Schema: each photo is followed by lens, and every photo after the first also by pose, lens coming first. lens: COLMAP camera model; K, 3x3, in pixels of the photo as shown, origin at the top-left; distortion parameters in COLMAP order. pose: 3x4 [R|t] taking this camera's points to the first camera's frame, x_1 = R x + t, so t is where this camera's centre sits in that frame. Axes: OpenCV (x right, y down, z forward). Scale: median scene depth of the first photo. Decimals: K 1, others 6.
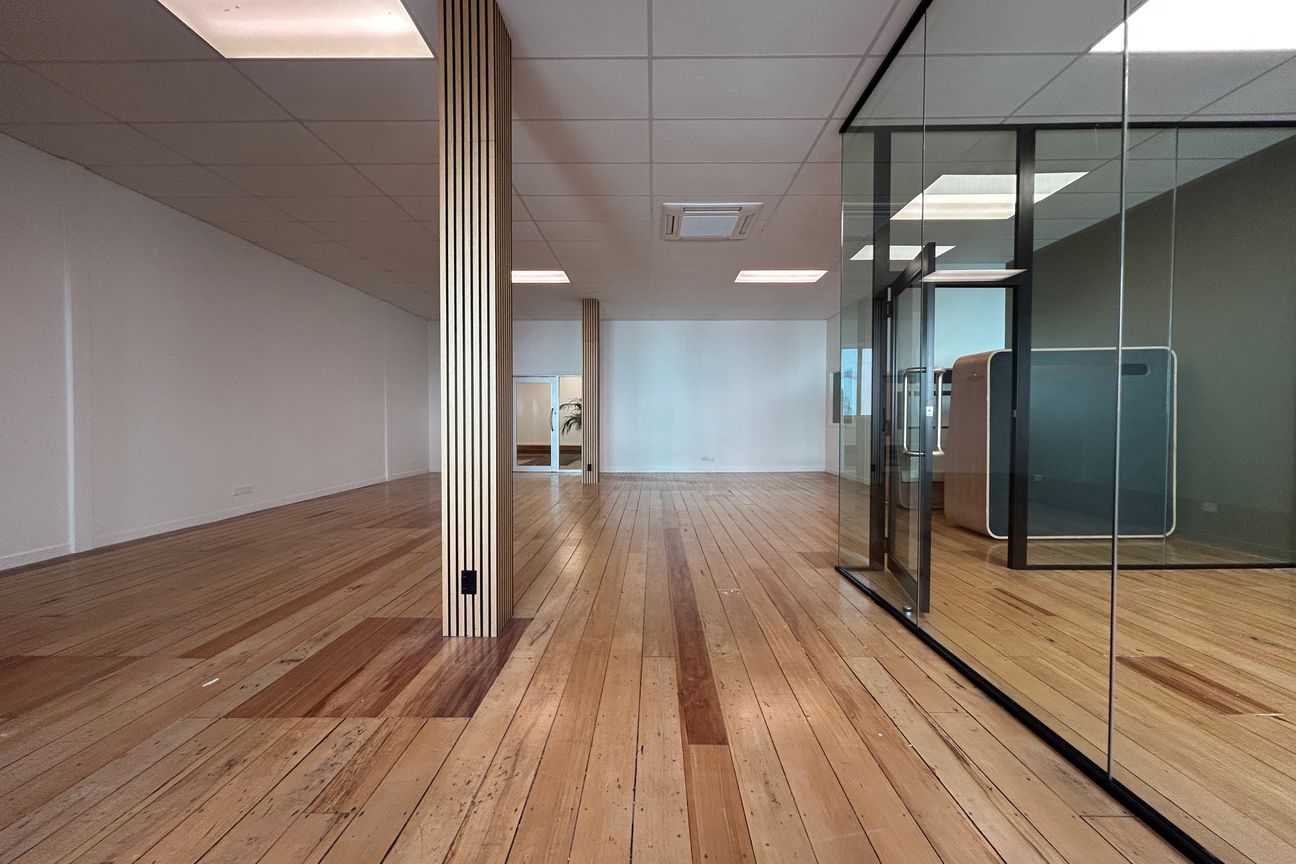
lens RADIAL K [[525.5, 0, 645.5], [0, 525.5, 430.6], [0, 0, 1]] dist [0.000576, 0.000695]
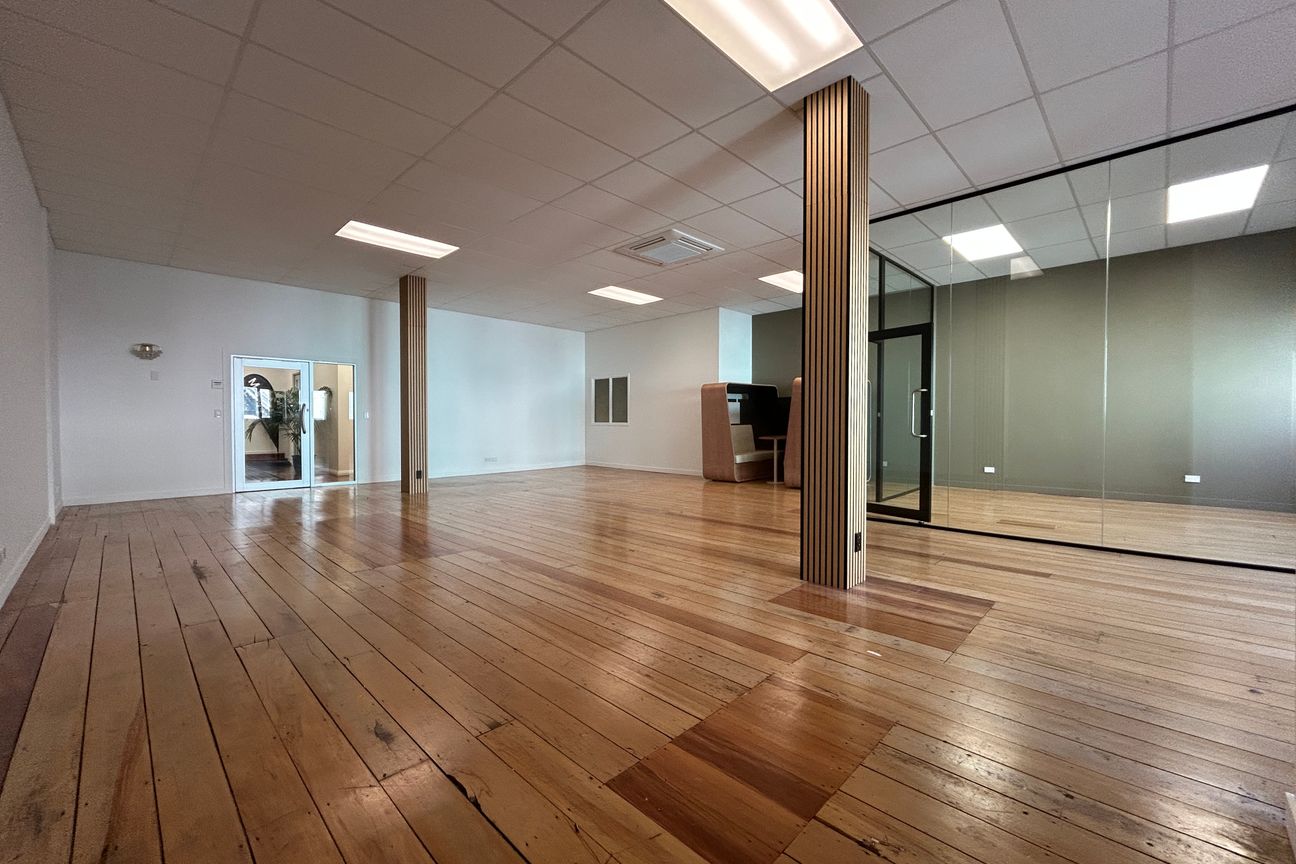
lens RADIAL K [[525.5, 0, 645.5], [0, 525.5, 430.6], [0, 0, 1]] dist [0.000576, 0.000695]
pose [[0.682419, -0.012631, 0.730852, -1.611245], [0.014927, 0.999883, 0.003343, 0.005732], [-0.730809, 0.008629, 0.682527, 0.499577]]
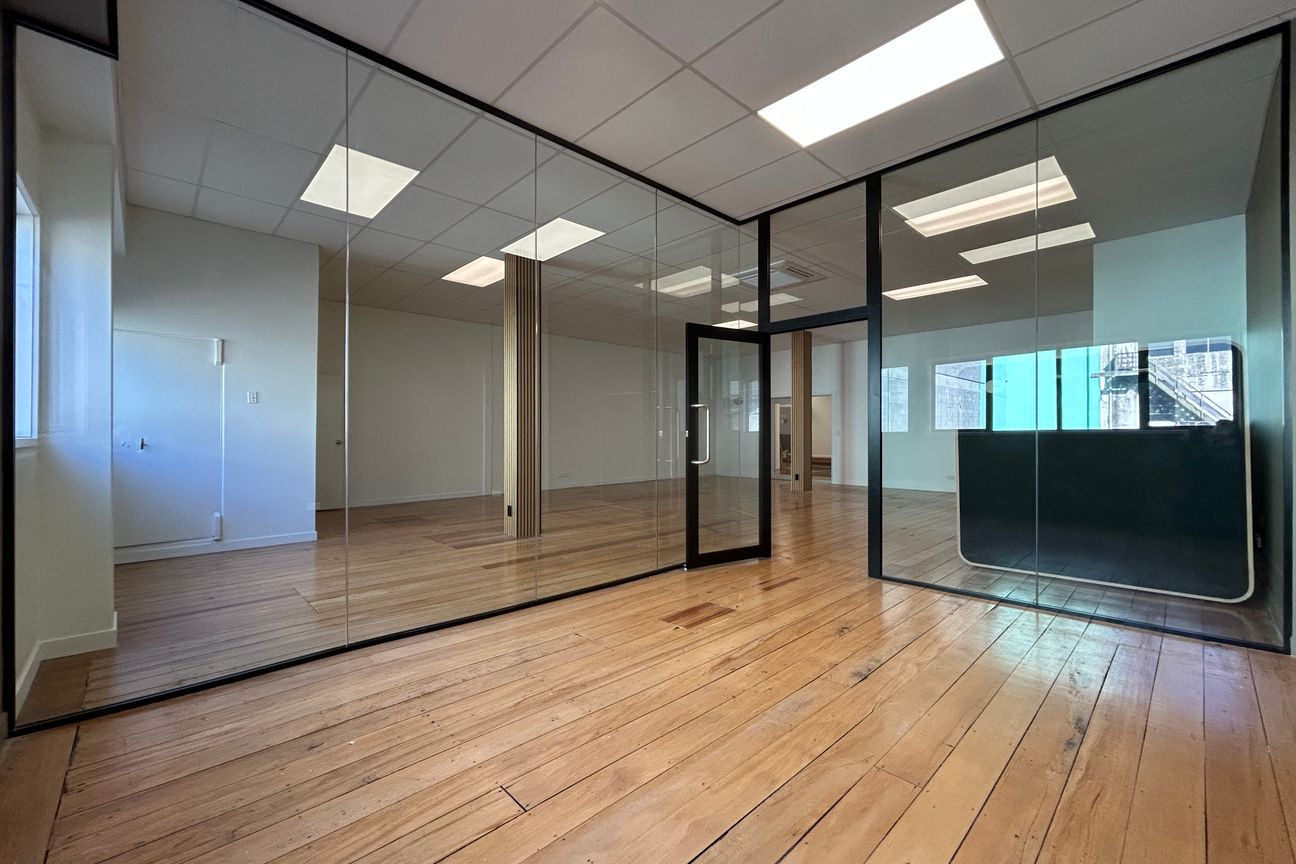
lens RADIAL K [[525.5, 0, 645.5], [0, 525.5, 430.6], [0, 0, 1]] dist [0.000576, 0.000695]
pose [[0.696091, -0.002880, -0.717948, 1.711727], [-0.014063, 0.999745, -0.017645, -0.018427], [0.717816, 0.022378, 0.695873, -0.146825]]
